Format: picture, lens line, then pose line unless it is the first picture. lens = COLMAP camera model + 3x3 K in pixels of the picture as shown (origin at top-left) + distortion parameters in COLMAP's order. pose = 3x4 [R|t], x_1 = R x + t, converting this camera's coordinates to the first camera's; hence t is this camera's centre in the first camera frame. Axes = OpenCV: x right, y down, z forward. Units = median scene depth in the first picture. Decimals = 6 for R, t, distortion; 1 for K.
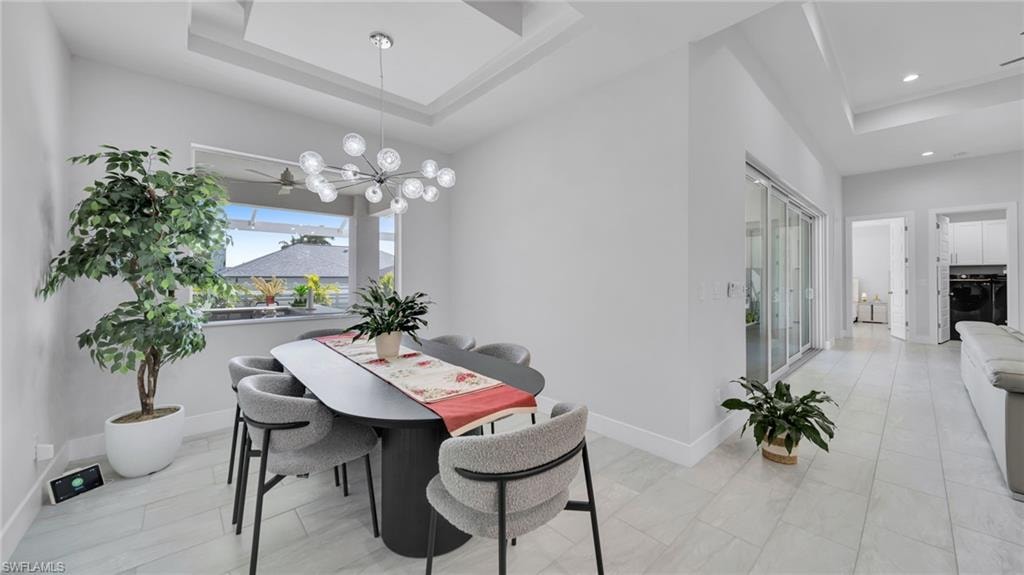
lens RADIAL K [[359.5, 0, 510.7], [0, 359.5, 273.7], [0, 0, 1]] dist [-0.001093, -0.001060]
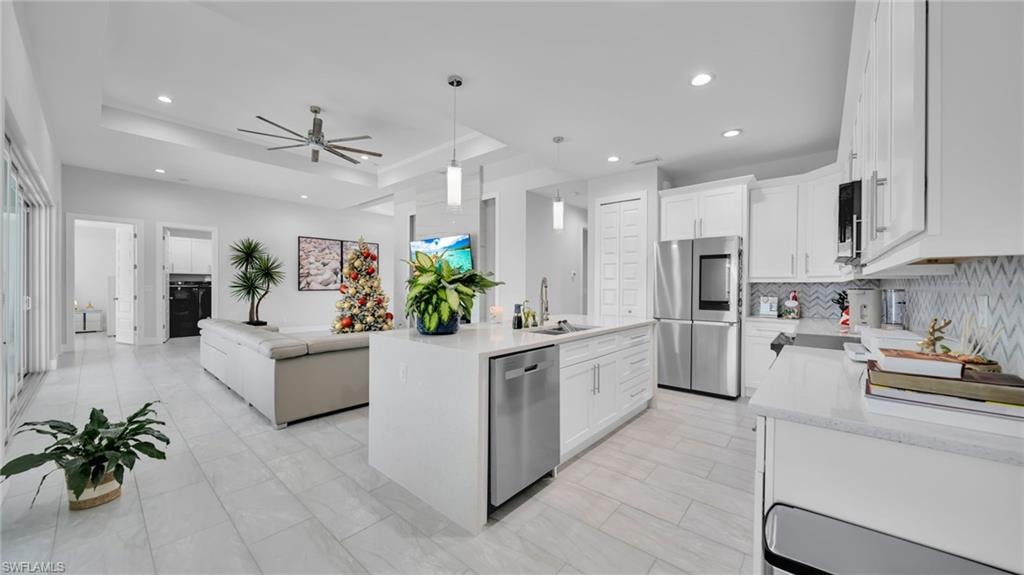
lens RADIAL K [[359.5, 0, 514.7], [0, 359.5, 288.7], [0, 0, 1]] dist [-0.001093, -0.001060]
pose [[-0.124243, -0.004473, 0.992242, -0.159233], [-0.020381, 0.999790, 0.001955, 0.003452], [-0.992043, -0.019980, -0.124308, 0.132491]]
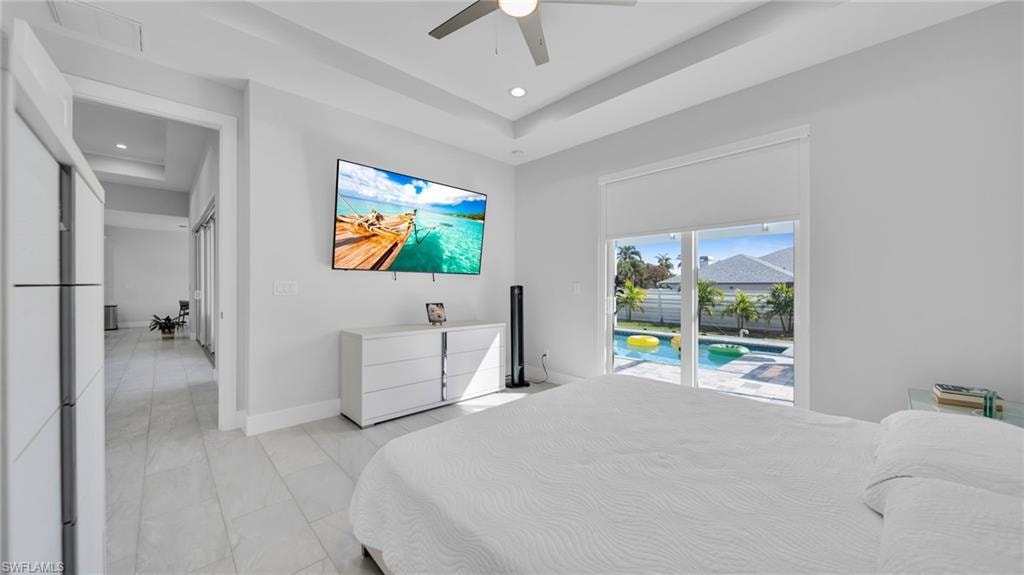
lens RADIAL K [[359.5, 0, 532.7], [0, 359.5, 278.1], [0, 0, 1]] dist [-0.001093, -0.001060]
pose [[-0.997419, 0.005644, -0.071582, 2.544591], [0.008684, 0.999070, -0.042234, 0.156348], [0.071277, -0.042746, -0.996540, 2.191118]]
